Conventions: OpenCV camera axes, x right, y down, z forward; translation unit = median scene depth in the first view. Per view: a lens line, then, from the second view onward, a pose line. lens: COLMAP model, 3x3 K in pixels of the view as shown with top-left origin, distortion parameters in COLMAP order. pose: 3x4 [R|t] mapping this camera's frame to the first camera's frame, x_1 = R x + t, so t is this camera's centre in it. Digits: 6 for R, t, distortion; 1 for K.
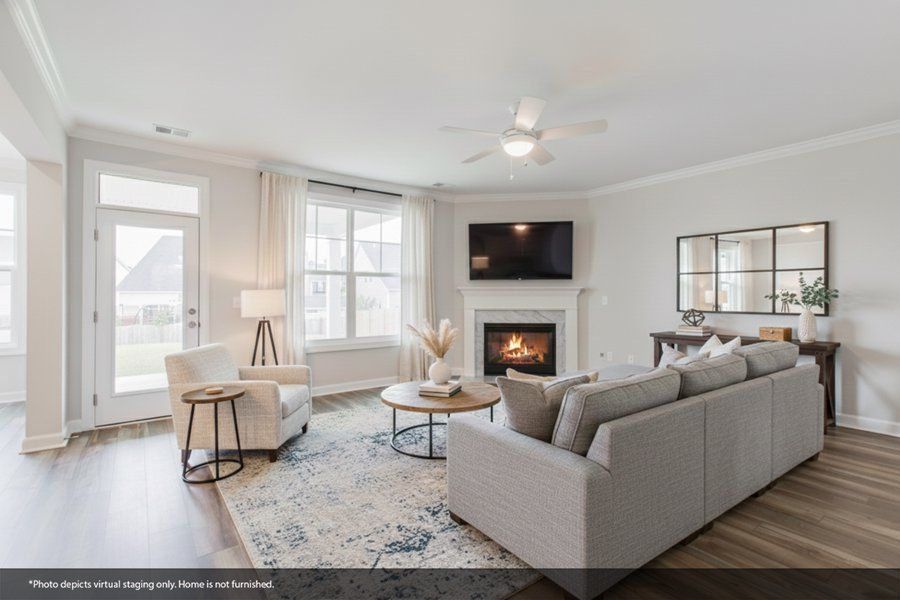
lens RADIAL K [[420.7, 0, 454.2], [0, 420.7, 294.2], [0, 0, 1]] dist [0.005332, 0.000461]
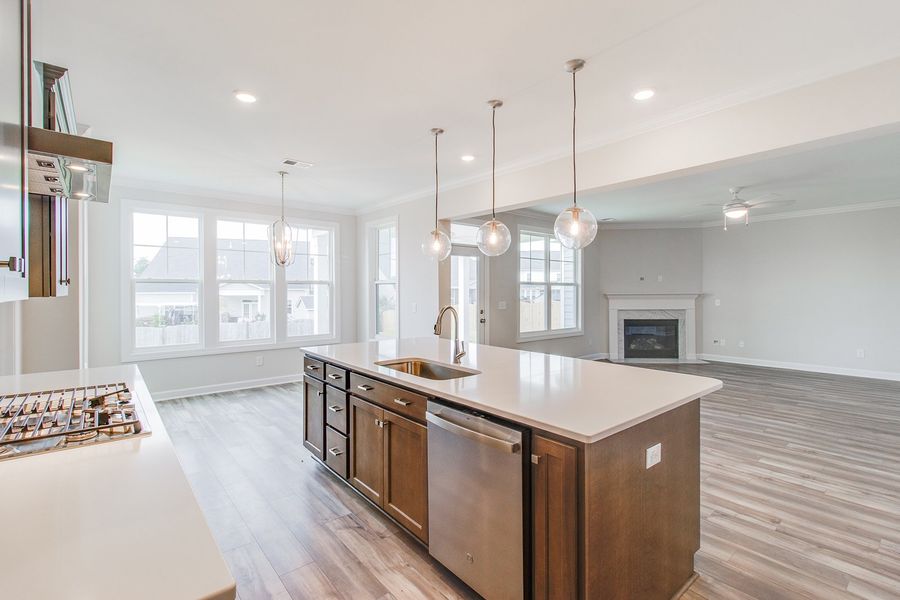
lens RADIAL K [[420.7, 0, 446.1], [0, 420.7, 296.6], [0, 0, 1]] dist [0.005332, 0.000461]
pose [[0.998715, -0.005529, 0.050379, -0.583836], [0.005329, 0.999977, 0.004113, -0.014117], [-0.050400, -0.003839, 0.998722, -0.332753]]
